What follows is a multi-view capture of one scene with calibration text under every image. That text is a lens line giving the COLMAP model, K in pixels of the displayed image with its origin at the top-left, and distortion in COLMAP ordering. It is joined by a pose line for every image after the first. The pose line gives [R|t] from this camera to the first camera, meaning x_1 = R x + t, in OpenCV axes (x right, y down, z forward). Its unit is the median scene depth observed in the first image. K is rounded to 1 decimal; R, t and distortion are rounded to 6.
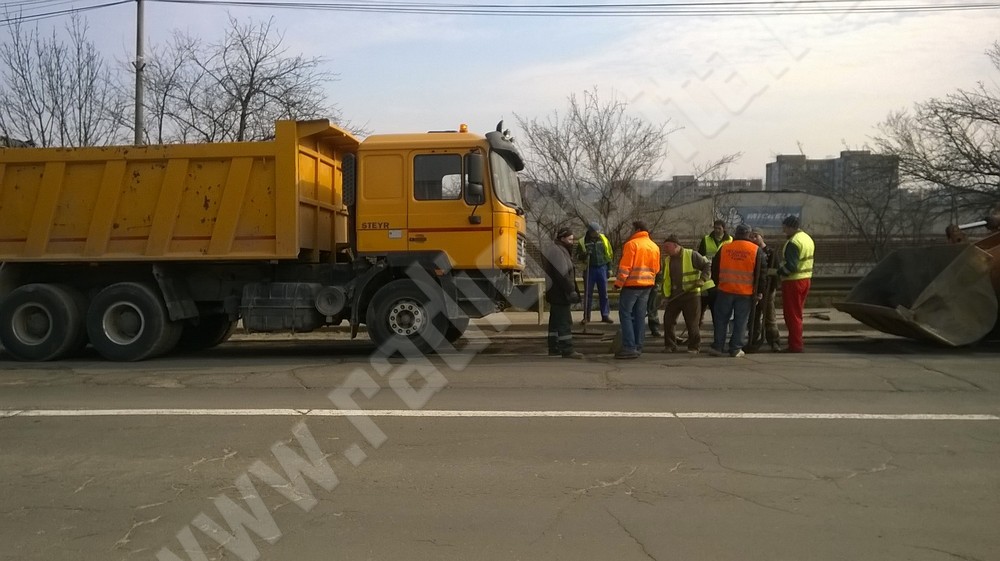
lens RADIAL K [[858.9, 0, 500.0], [0, 858.9, 280.5], [0, 0, 1]] dist [0.051794, -0.149899]
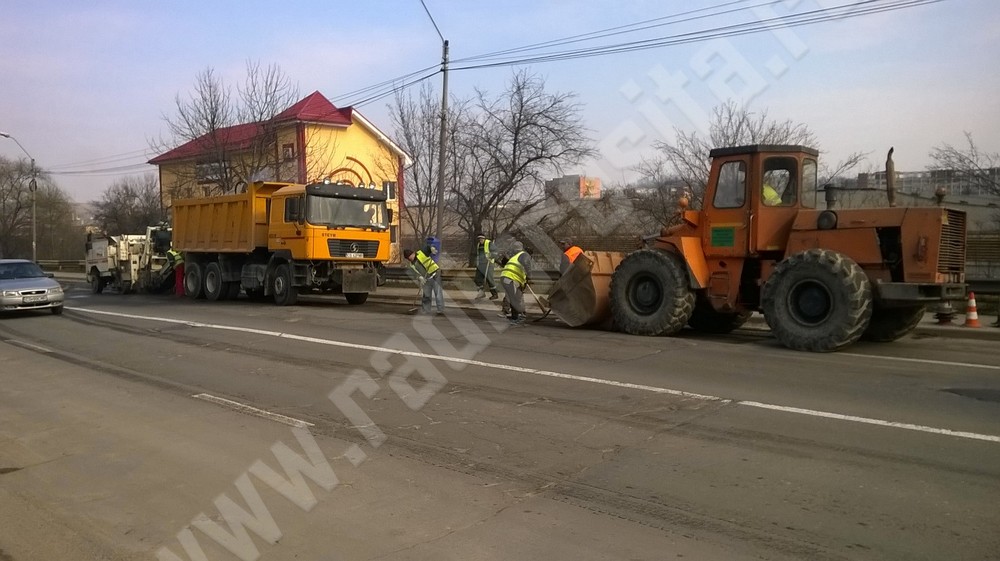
lens RADIAL K [[867.3, 0, 502.1], [0, 867.3, 316.3], [0, 0, 1]] dist [0.002876, -0.006188]
pose [[0.753764, 0.065180, -0.653905, 0.754163], [-0.033955, 0.997603, 0.060298, -0.008890], [0.656268, -0.023247, 0.754170, -0.064399]]
